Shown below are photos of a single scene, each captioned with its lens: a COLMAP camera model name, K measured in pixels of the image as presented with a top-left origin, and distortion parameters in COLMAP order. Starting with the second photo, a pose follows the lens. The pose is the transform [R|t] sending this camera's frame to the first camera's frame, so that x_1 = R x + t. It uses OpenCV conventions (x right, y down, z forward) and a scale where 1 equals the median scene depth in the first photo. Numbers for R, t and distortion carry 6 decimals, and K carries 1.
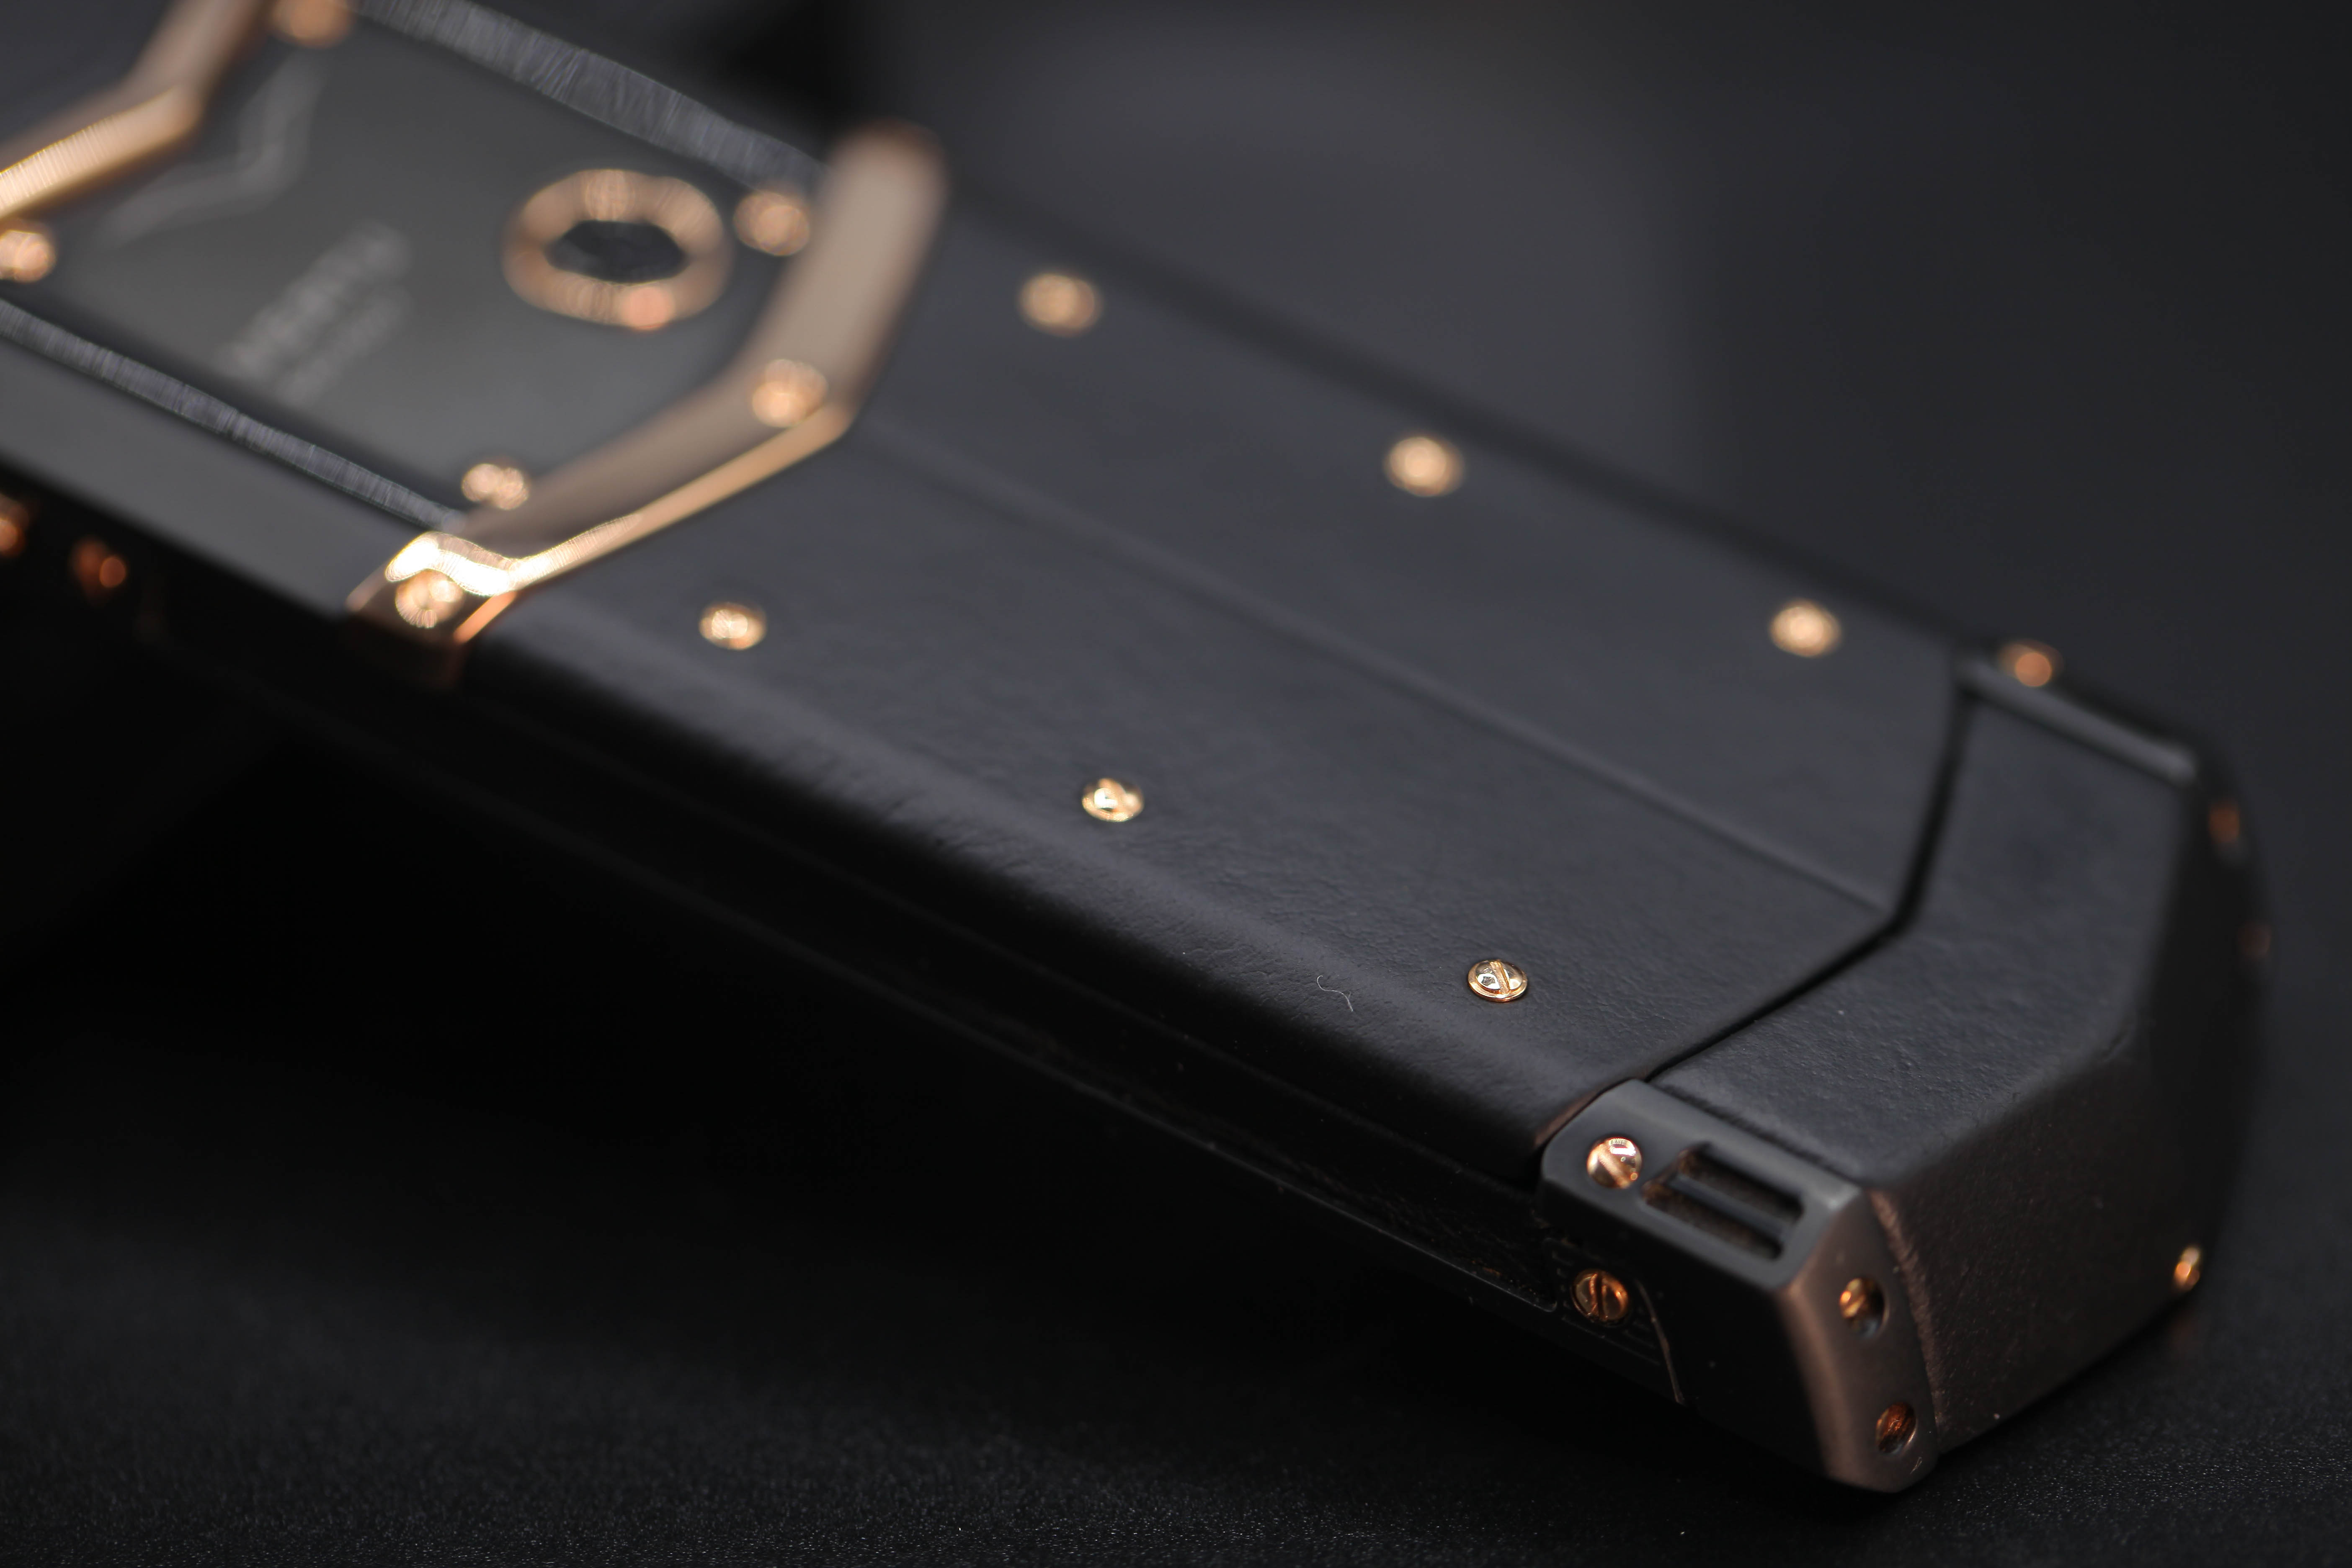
lens RADIAL K [[8706.1, 0, 1176.0], [0, 8706.1, 784.0], [0, 0, 1]] dist [-0.014657, 4.376768]
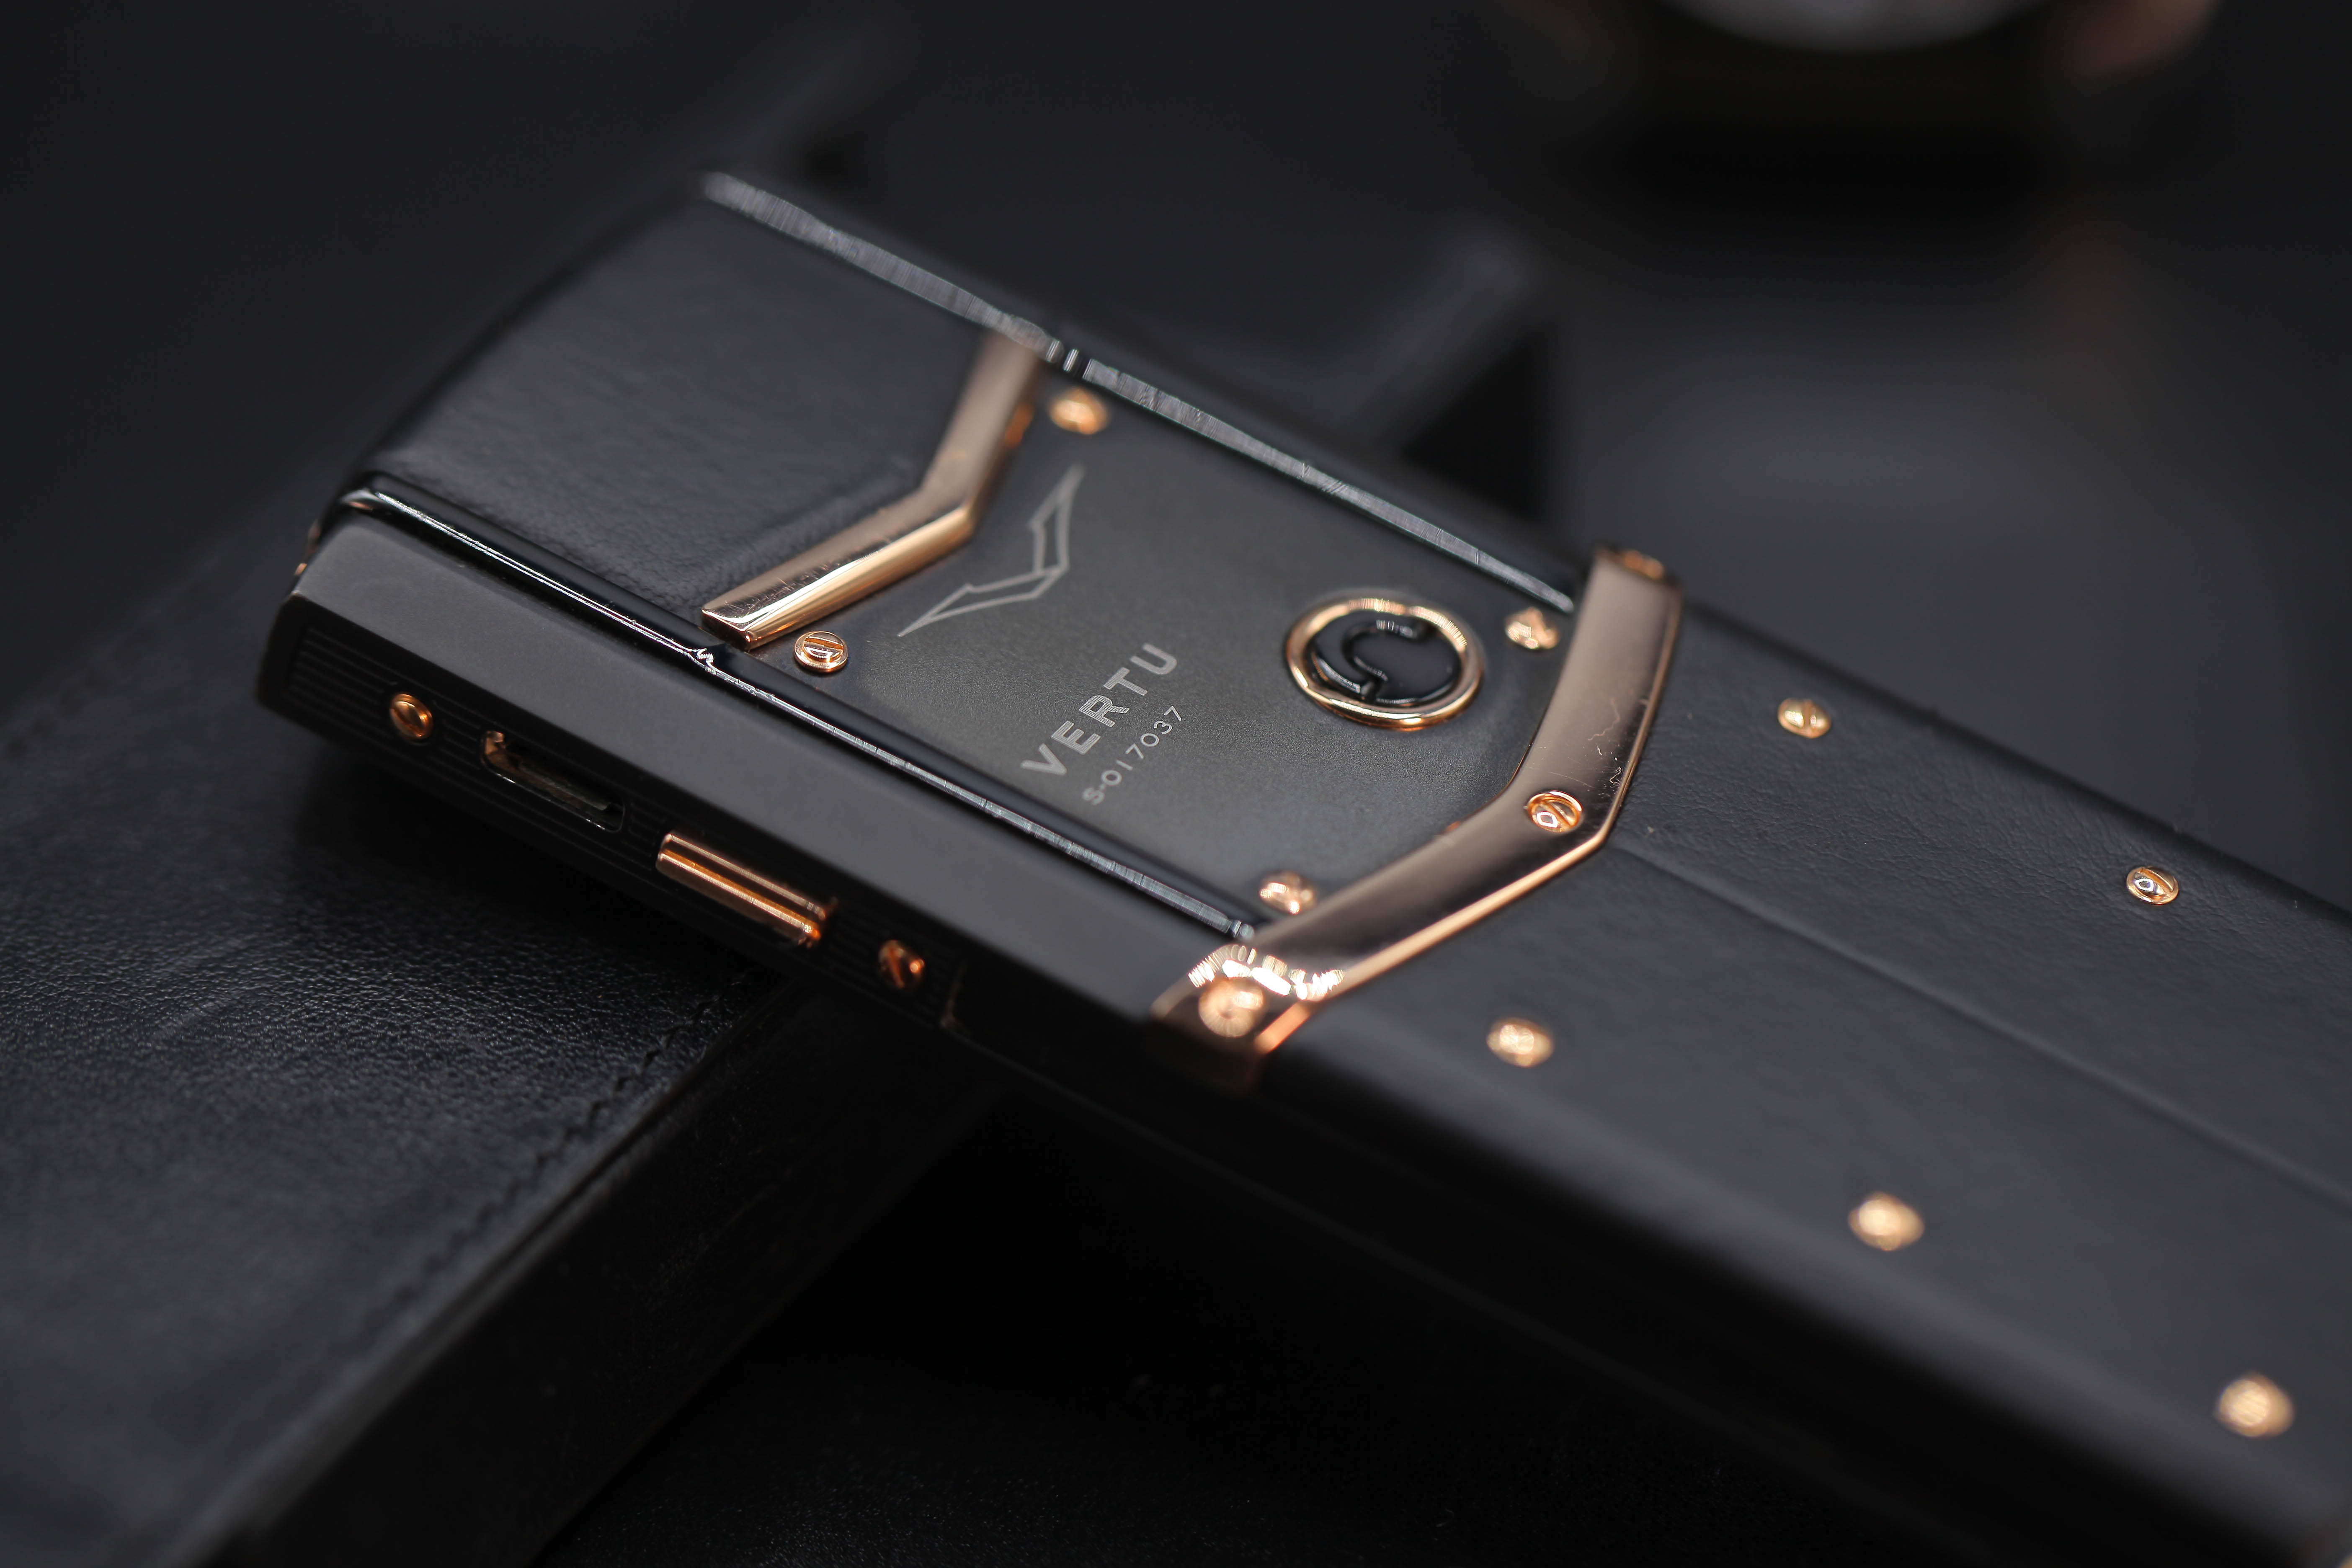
lens RADIAL K [[8706.1, 0, 1176.0], [0, 8706.1, 784.0], [0, 0, 1]] dist [-0.014657, 4.376768]
pose [[0.999075, 0.024058, 0.035635, -0.130214], [-0.024609, 0.999583, 0.015115, -0.063839], [-0.035256, -0.015978, 0.999251, -0.049356]]
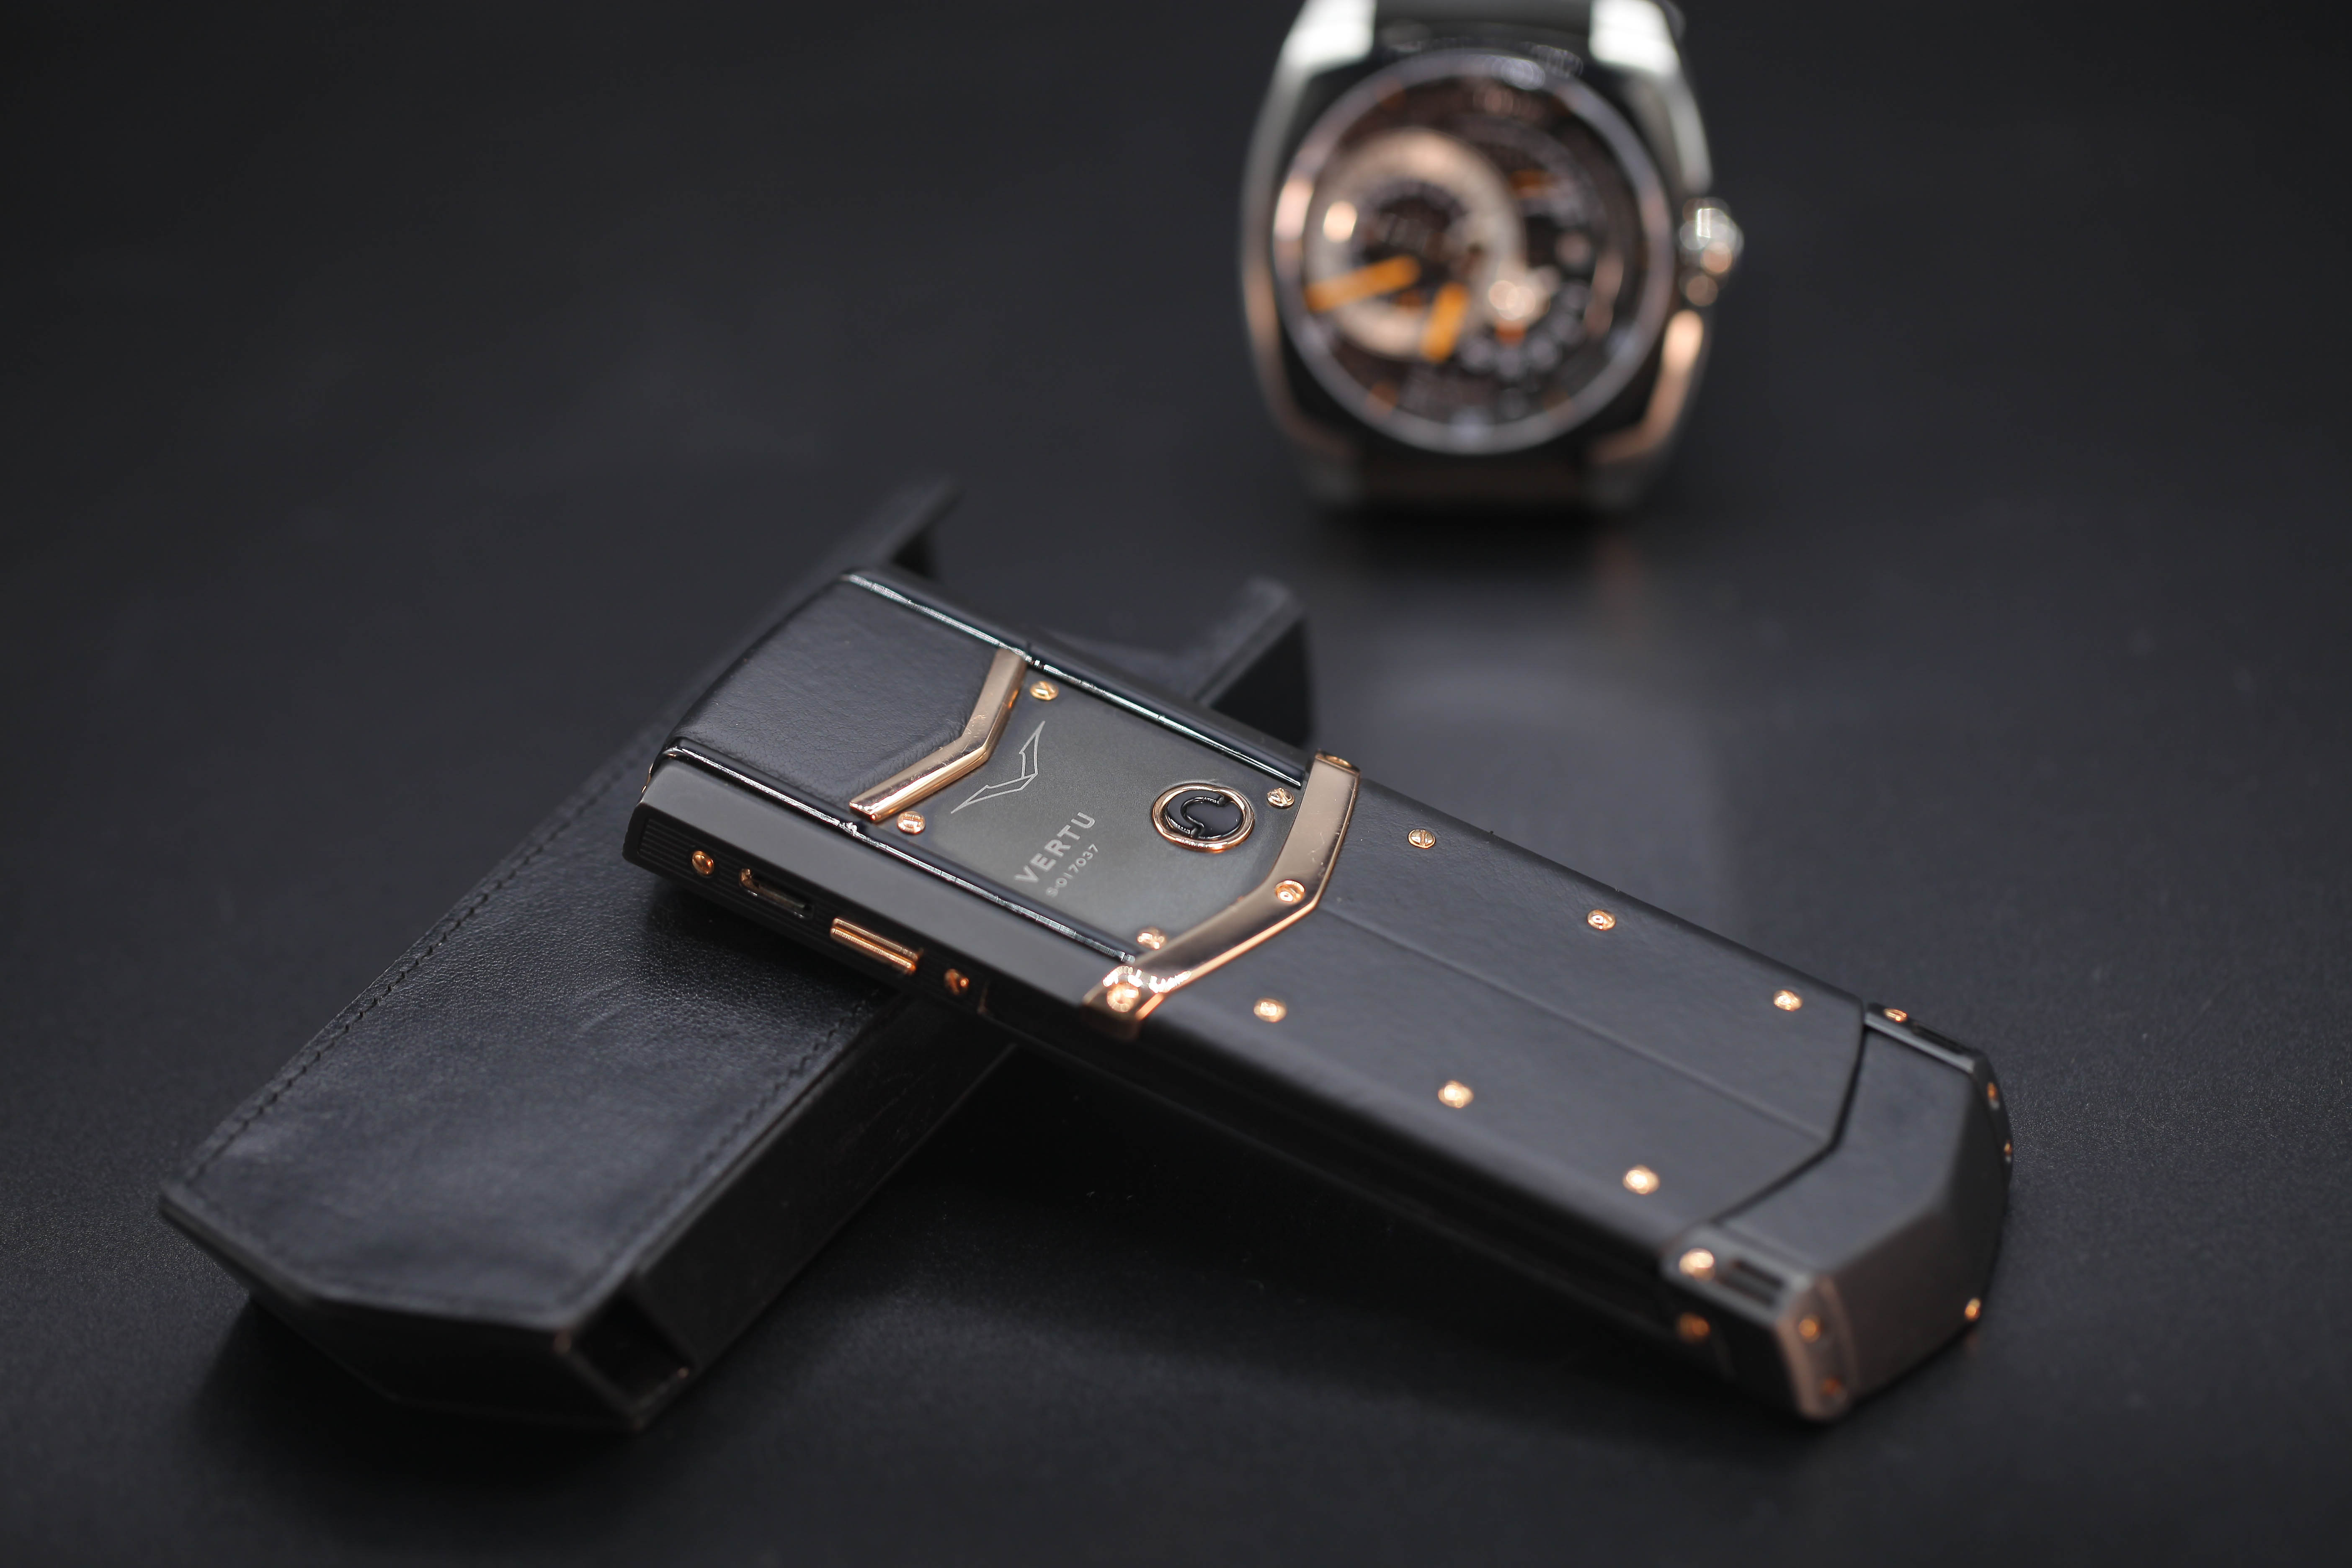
lens RADIAL K [[8706.1, 0, 1176.0], [0, 8706.1, 784.0], [0, 0, 1]] dist [-0.014657, 4.376768]
pose [[0.999911, -0.010385, 0.008344, -0.089746], [0.010288, 0.999879, 0.011654, -0.095976], [-0.008464, -0.011567, 0.999897, -1.070413]]
